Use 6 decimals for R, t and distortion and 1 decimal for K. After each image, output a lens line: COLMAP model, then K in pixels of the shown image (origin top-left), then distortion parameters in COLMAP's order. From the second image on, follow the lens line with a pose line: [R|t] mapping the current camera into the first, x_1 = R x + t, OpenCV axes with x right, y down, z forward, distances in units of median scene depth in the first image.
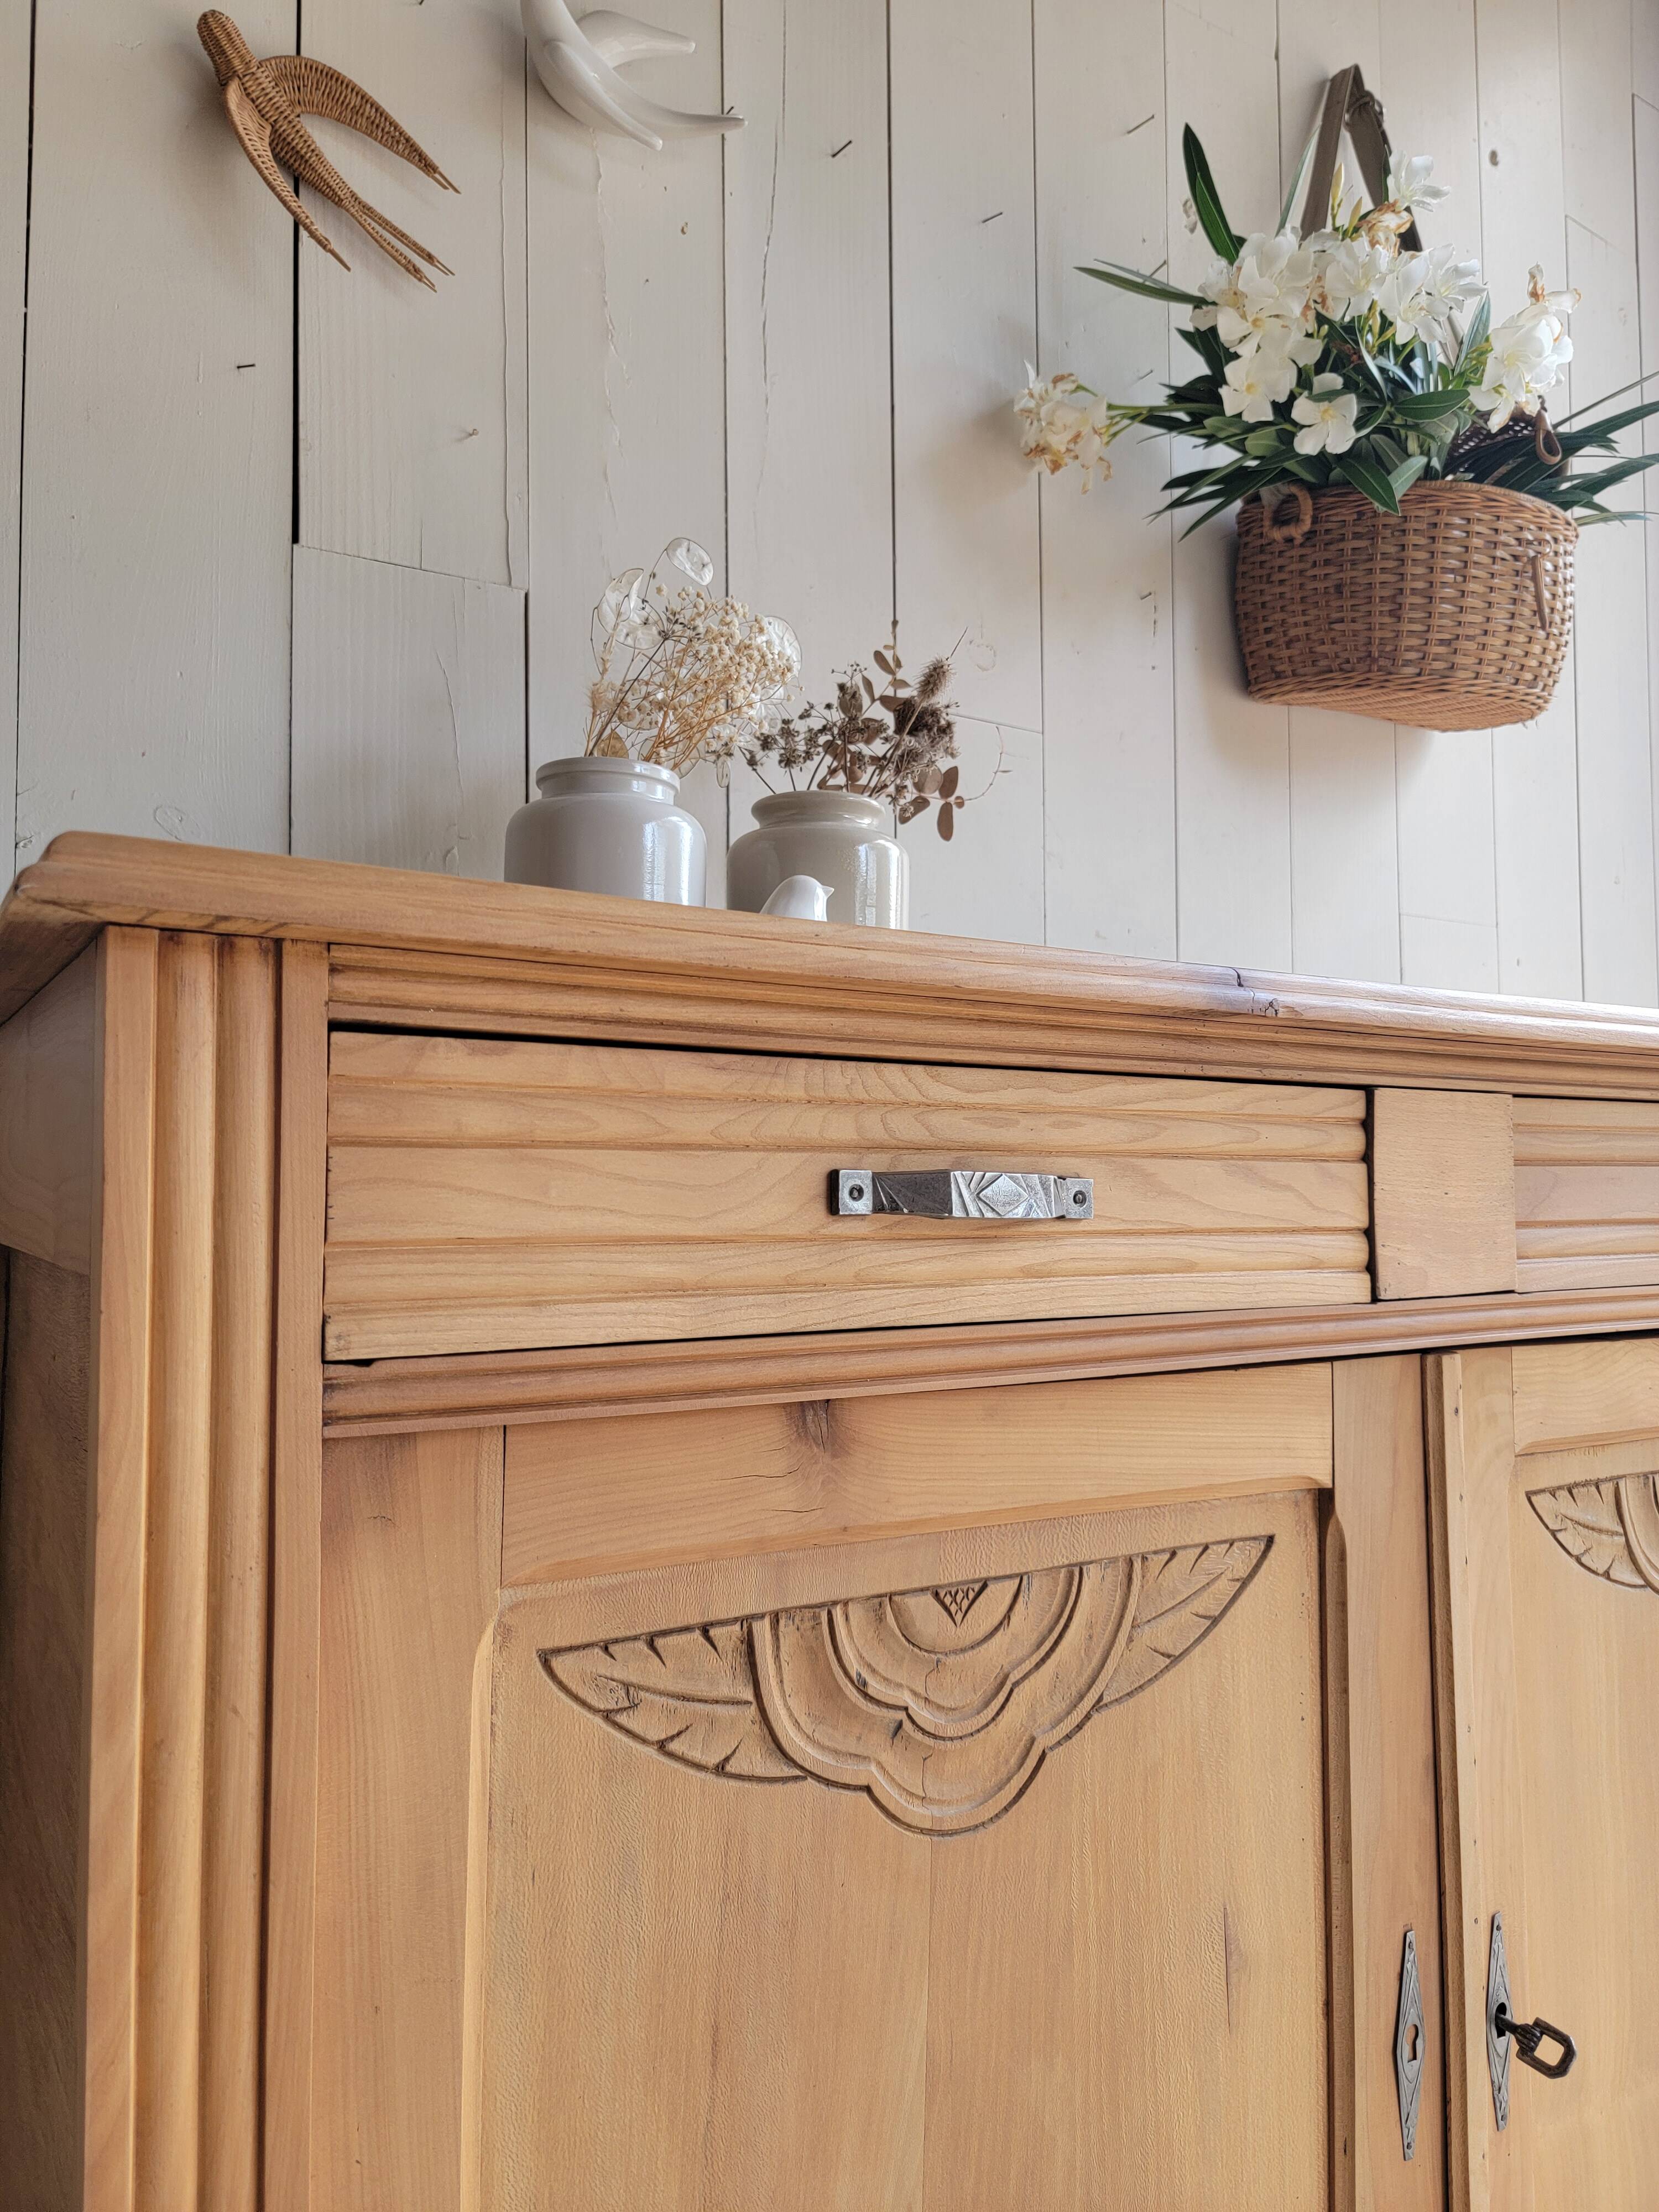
lens RADIAL K [[1573.0, 0, 843.7], [0, 1573.0, 1107.0], [0, 0, 1]] dist [0.059982, -0.043422]
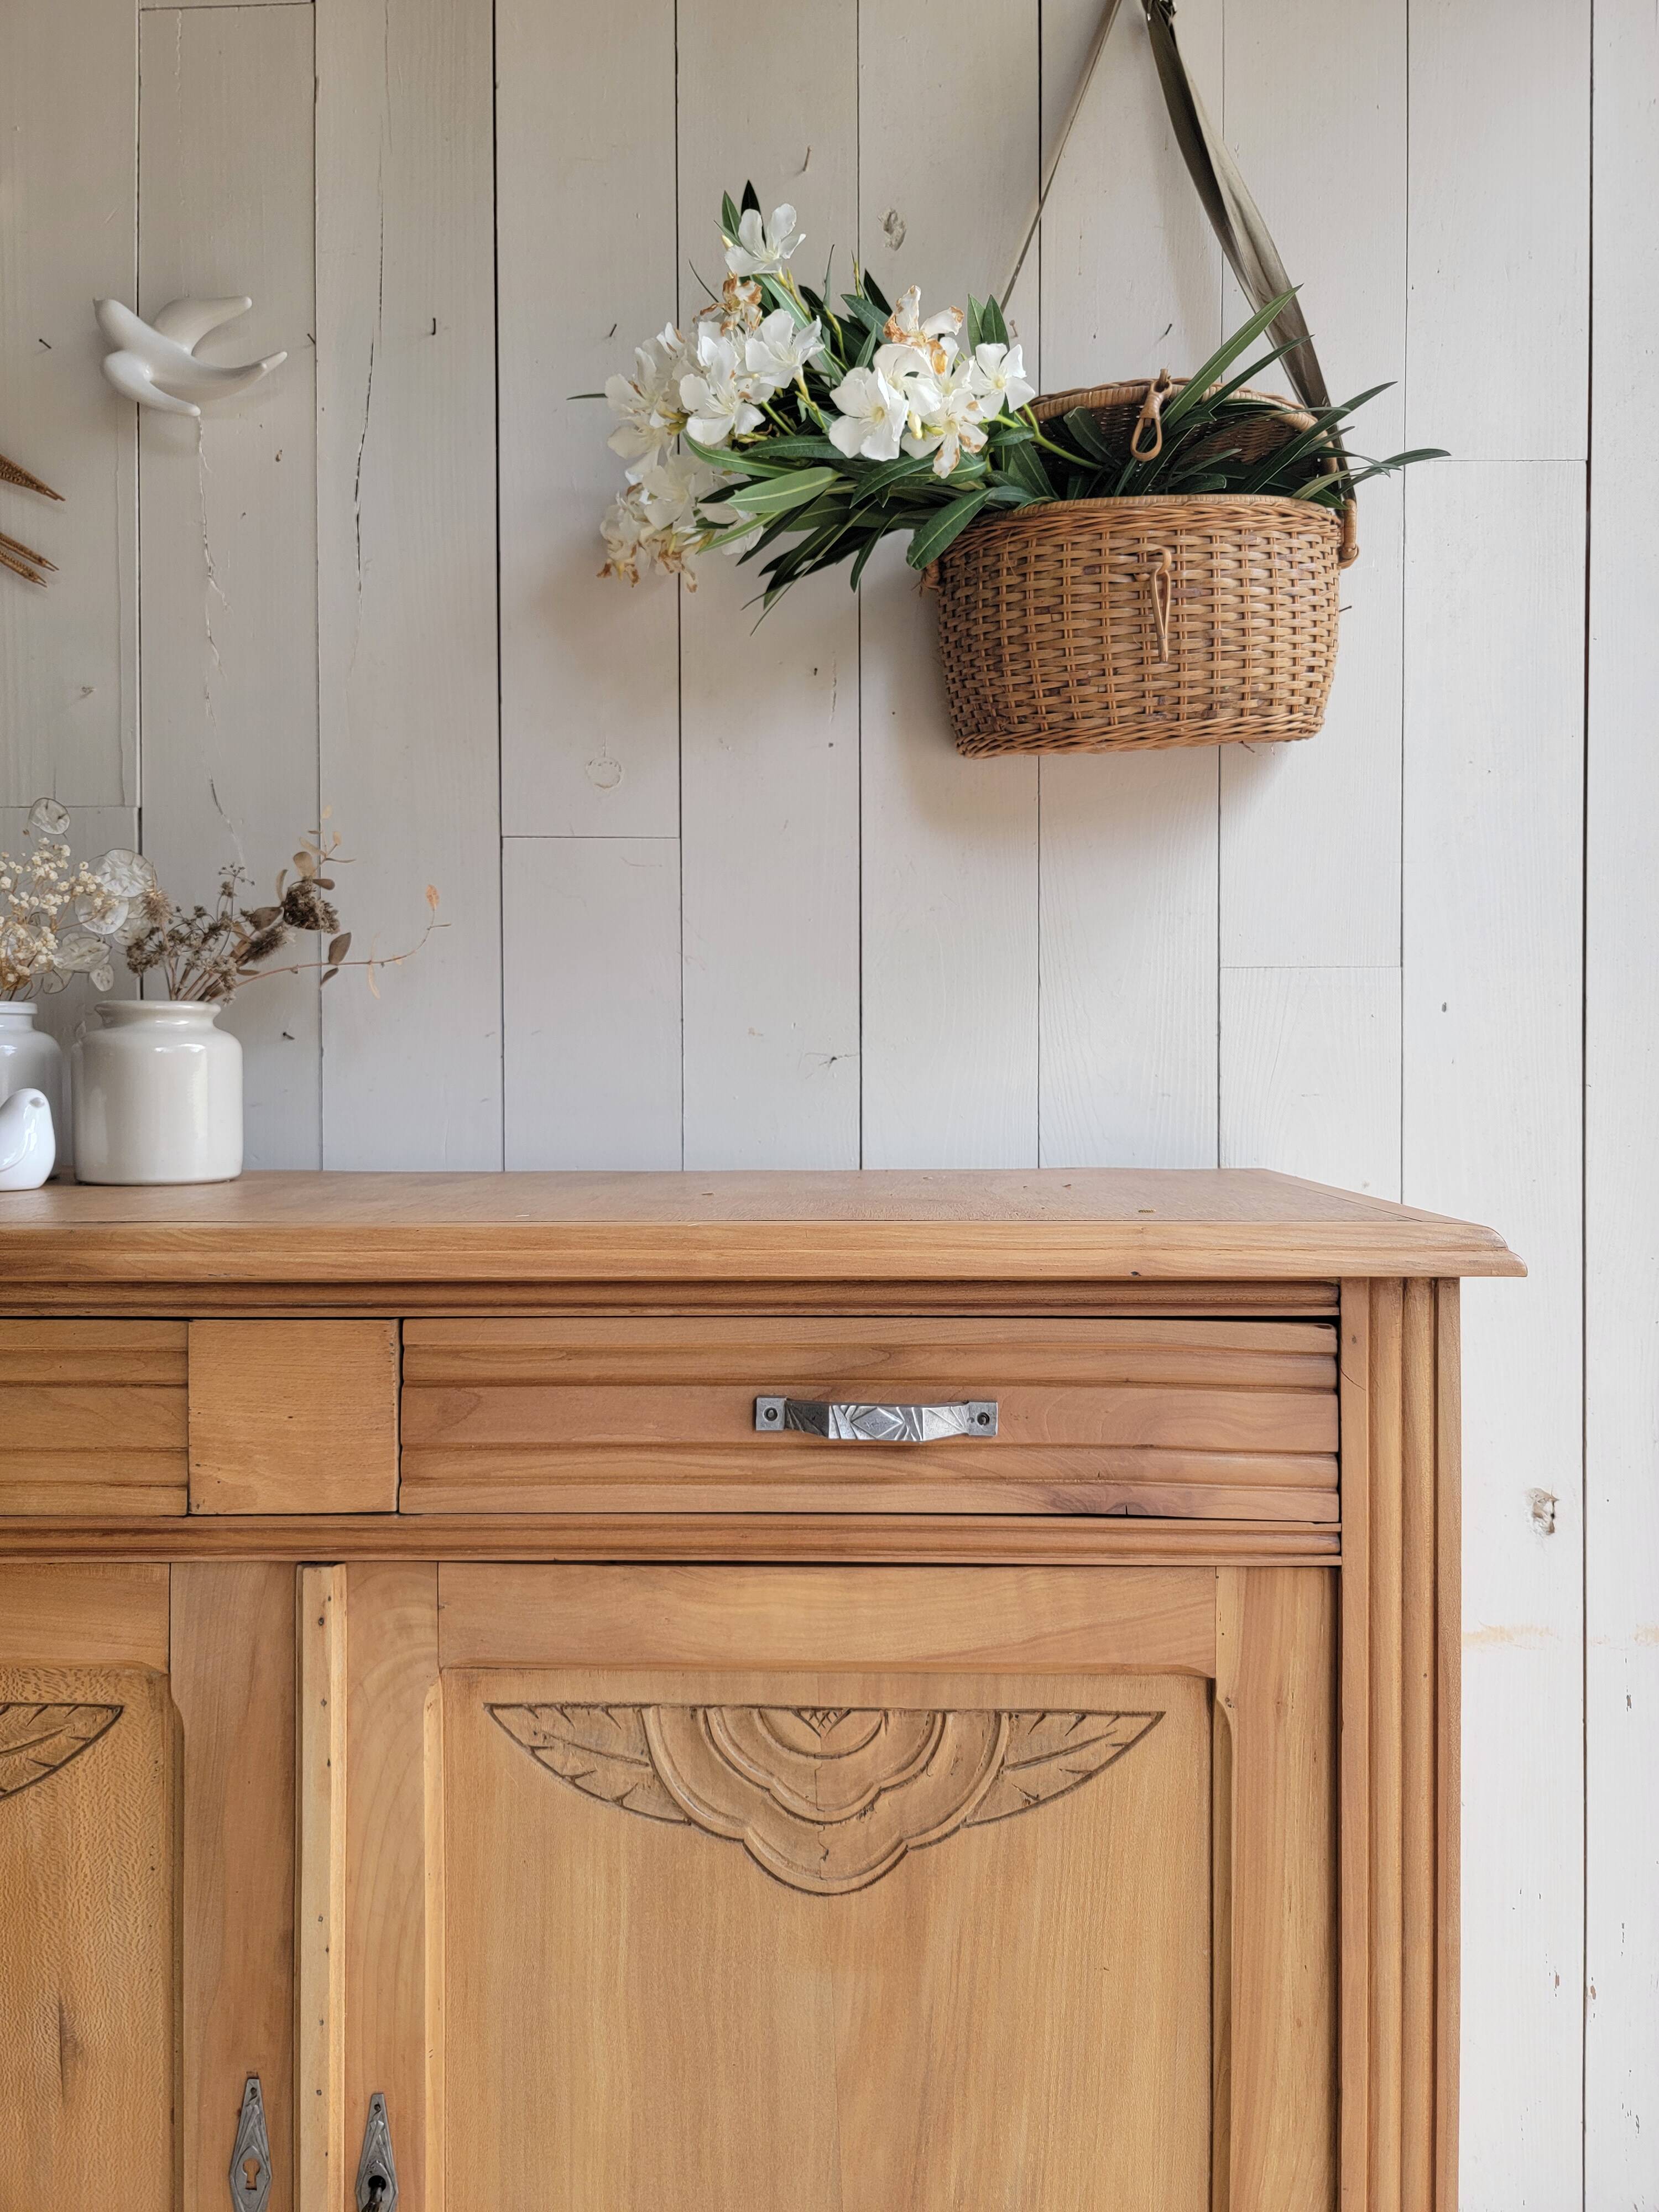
lens RADIAL K [[1573.0, 0, 852.6], [0, 1573.0, 1103.1], [0, 0, 1]] dist [0.059982, -0.043422]
pose [[0.828522, 0.015903, -0.559731, 1.495471], [0.026670, 0.997341, 0.067814, -0.252924], [0.559321, -0.071113, 0.825895, 0.414841]]
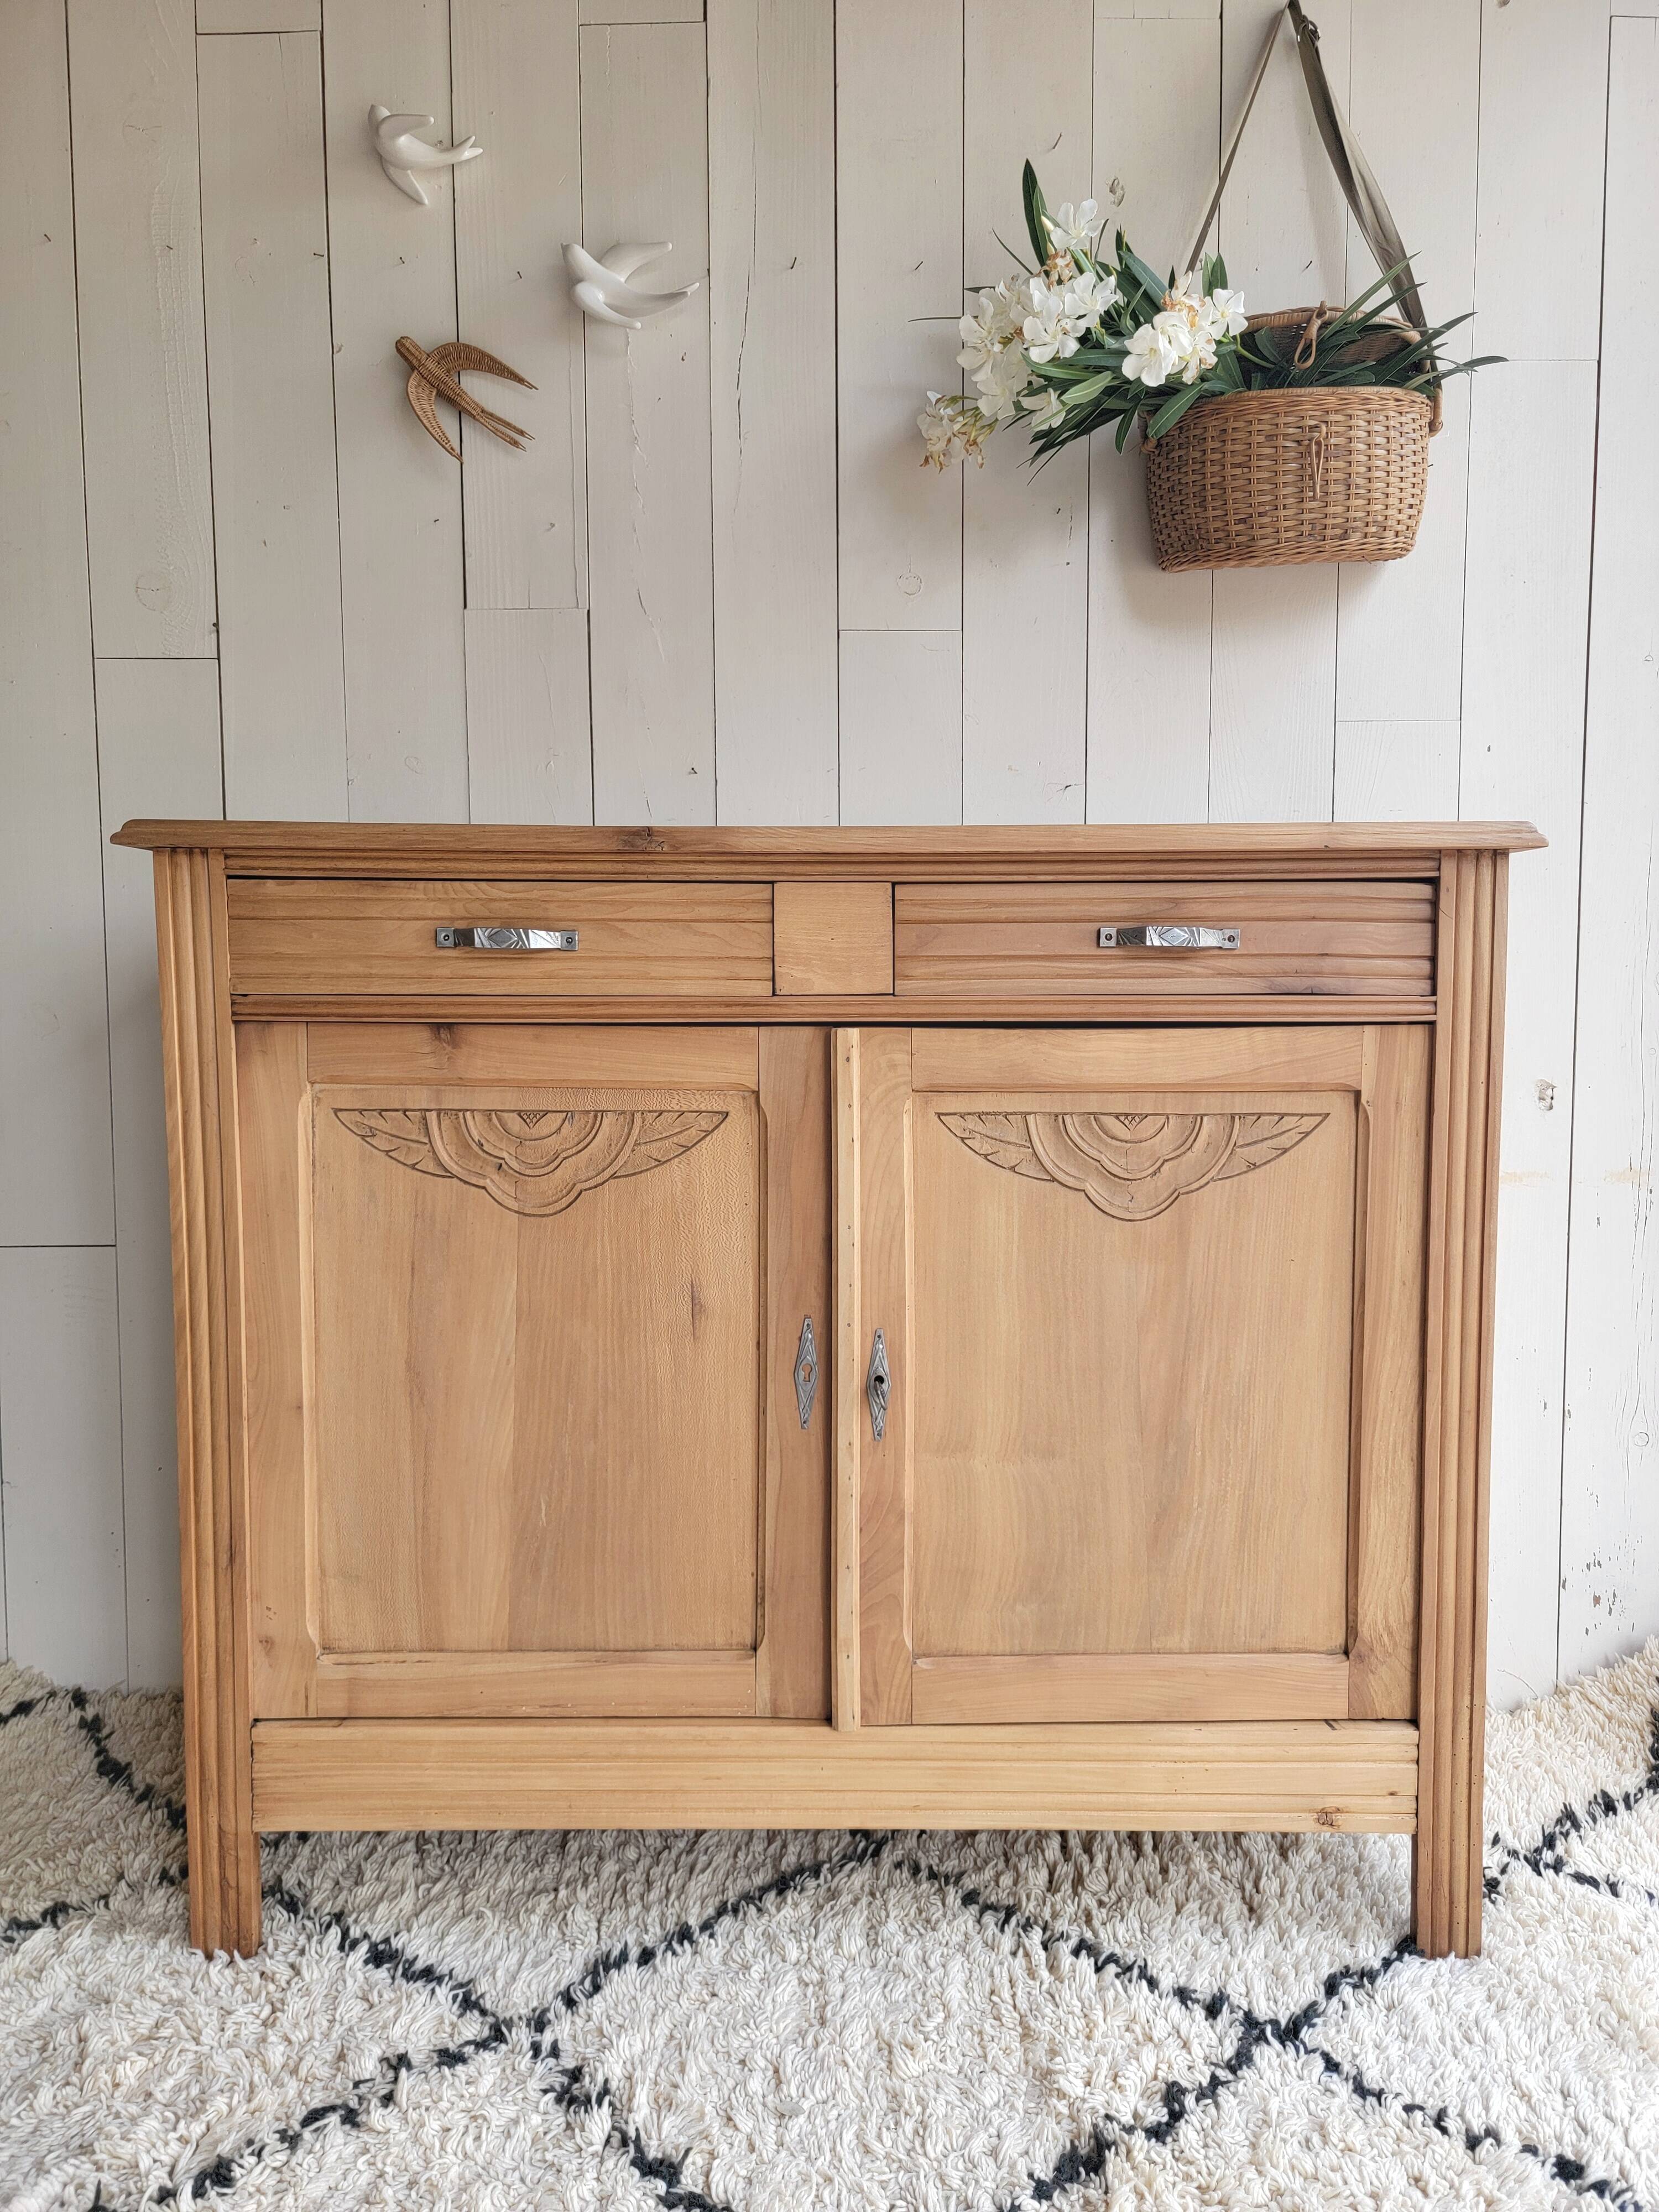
lens RADIAL K [[1573.0, 0, 883.4], [0, 1573.0, 1094.4], [0, 0, 1]] dist [0.059982, -0.043422]
pose [[0.838033, 0.047427, -0.543554, 1.668990], [0.026150, 0.991579, 0.126837, 0.003742], [0.544992, -0.120508, 0.829736, -0.579548]]
